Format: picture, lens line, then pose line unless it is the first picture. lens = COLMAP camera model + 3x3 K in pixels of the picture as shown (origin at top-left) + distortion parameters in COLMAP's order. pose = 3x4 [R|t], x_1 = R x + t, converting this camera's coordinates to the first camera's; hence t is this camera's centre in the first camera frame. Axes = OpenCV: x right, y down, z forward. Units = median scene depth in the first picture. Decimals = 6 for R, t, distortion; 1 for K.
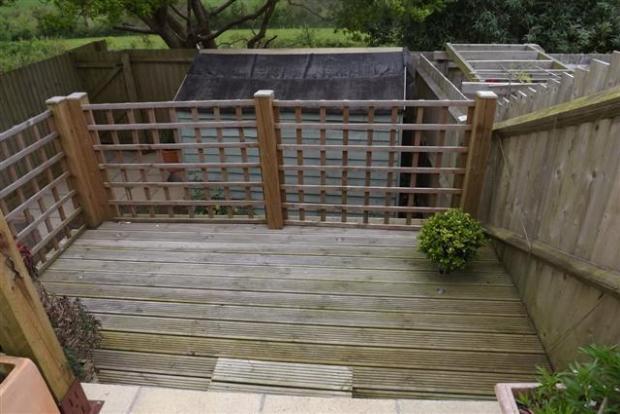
lens RADIAL K [[451.4, 0, 307.7], [0, 451.4, 206.2], [0, 0, 1]] dist [-0.049910, 0.008612]
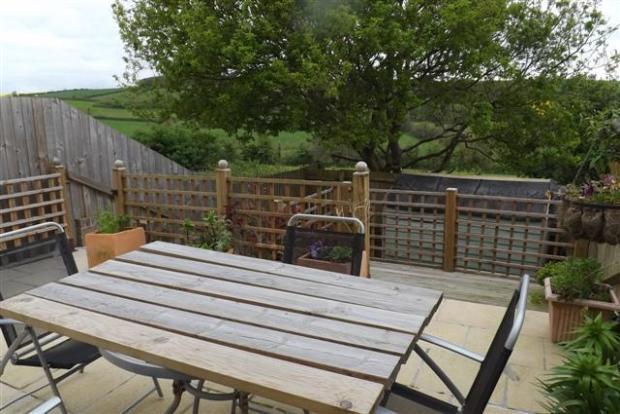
lens RADIAL K [[451.4, 0, 313.2], [0, 451.4, 205.9], [0, 0, 1]] dist [-0.049910, 0.008612]
pose [[0.936245, 0.098303, -0.337315, -0.003439], [-0.191925, 0.947258, -0.256646, 0.326014], [0.294295, 0.305023, 0.905733, -0.660278]]
